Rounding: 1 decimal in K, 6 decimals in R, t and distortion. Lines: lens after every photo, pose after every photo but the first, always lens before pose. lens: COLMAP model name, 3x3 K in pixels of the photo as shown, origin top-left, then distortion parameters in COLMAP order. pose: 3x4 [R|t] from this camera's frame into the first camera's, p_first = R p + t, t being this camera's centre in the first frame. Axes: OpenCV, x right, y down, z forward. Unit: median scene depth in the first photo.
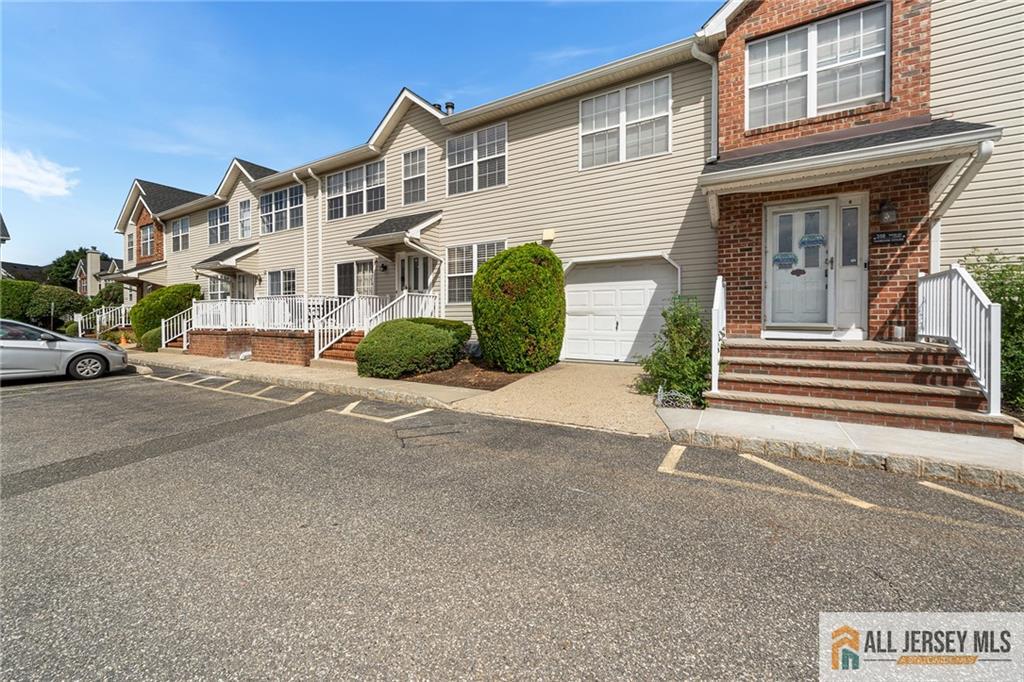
lens RADIAL K [[408.7, 0, 504.7], [0, 408.7, 319.7], [0, 0, 1]] dist [-0.001718, -0.000408]
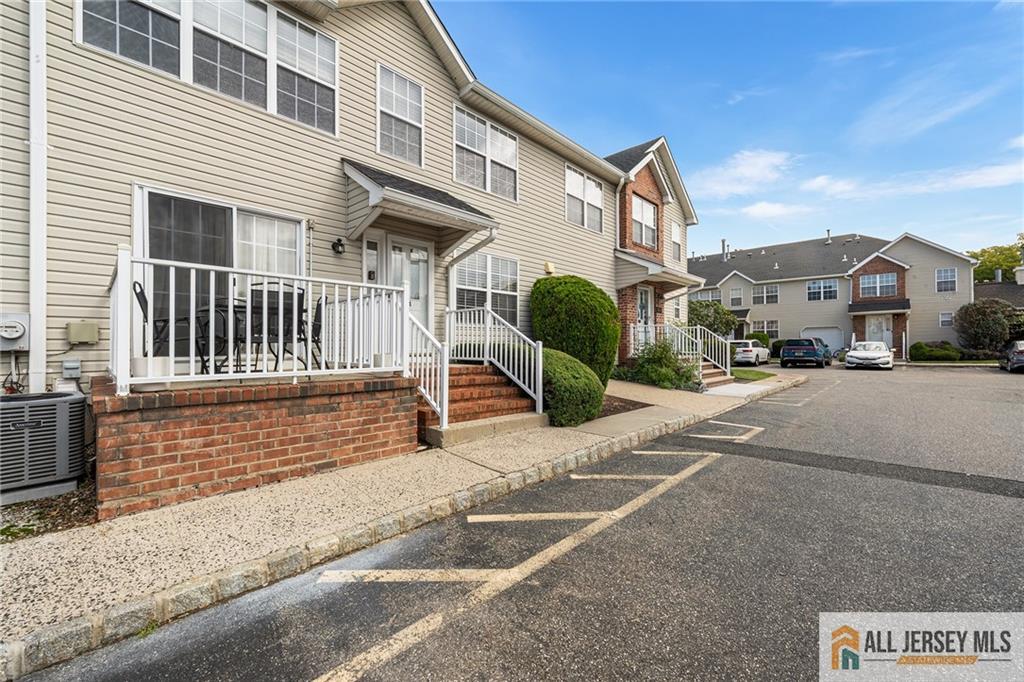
lens RADIAL K [[413.3, 0, 508.4], [0, 413.3, 337.7], [0, 0, 1]] dist [-0.000476, -0.000092]
pose [[0.214076, 0.017512, 0.976660, -0.907866], [-0.000369, 0.999841, -0.017847, -0.001957], [-0.976817, 0.003460, 0.214048, 0.804790]]
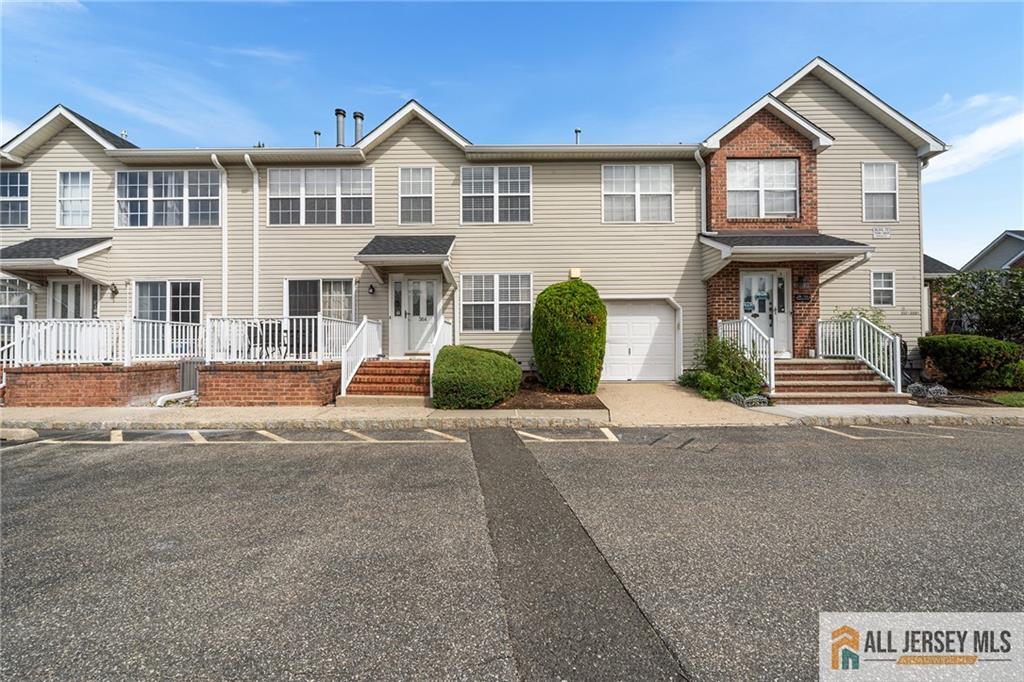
lens RADIAL K [[401.0, 0, 509.7], [0, 401.0, 338.2], [0, 0, 1]] dist [-0.001388, -0.000002]
pose [[0.855969, 0.008882, 0.516950, -0.581795], [0.005317, 0.999648, -0.025980, 0.002822], [-0.516999, 0.024987, 0.855621, 0.126322]]
